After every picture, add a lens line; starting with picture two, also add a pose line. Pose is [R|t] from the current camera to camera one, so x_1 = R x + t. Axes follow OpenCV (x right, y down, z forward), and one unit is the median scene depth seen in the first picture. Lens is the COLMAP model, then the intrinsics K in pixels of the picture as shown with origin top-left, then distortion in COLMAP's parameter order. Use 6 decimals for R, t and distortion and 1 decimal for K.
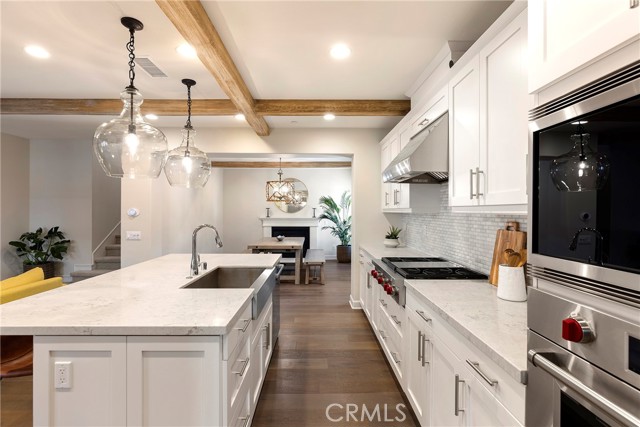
lens RADIAL K [[308.3, 0, 316.7], [0, 308.3, 214.3], [0, 0, 1]] dist [-0.004215, 0.000095]
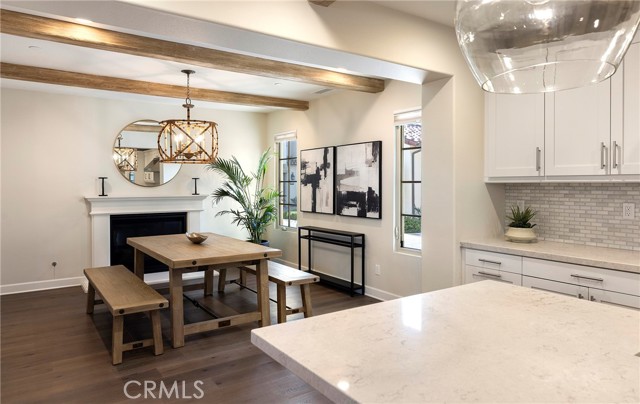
lens RADIAL K [[419.6, 0, 307.5], [0, 419.6, 188.9], [0, 0, 1]] dist [0.005643, 0.002561]
pose [[0.833956, -0.009132, 0.551756, -0.378890], [0.009635, 0.999952, 0.001988, 0.000211], [-0.551747, 0.003658, 0.834003, 0.391186]]
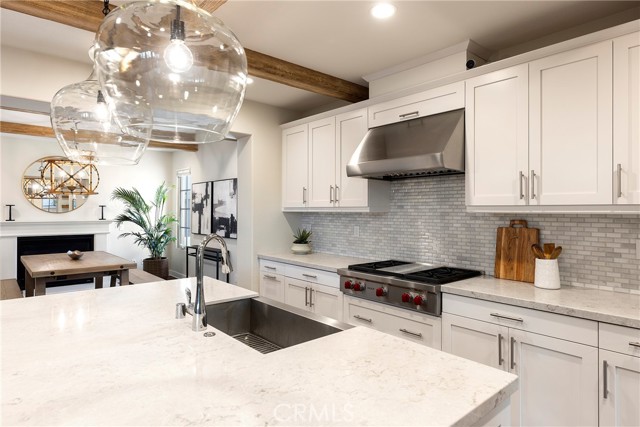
lens RADIAL K [[373.0, 0, 318.6], [0, 373.0, 209.5], [0, 0, 1]] dist [0.003438, 0.001588]
pose [[0.756637, 0.002292, 0.653832, -0.265531], [0.005704, 0.999933, -0.010106, -0.001274], [-0.653811, 0.011376, 0.756573, 0.148008]]
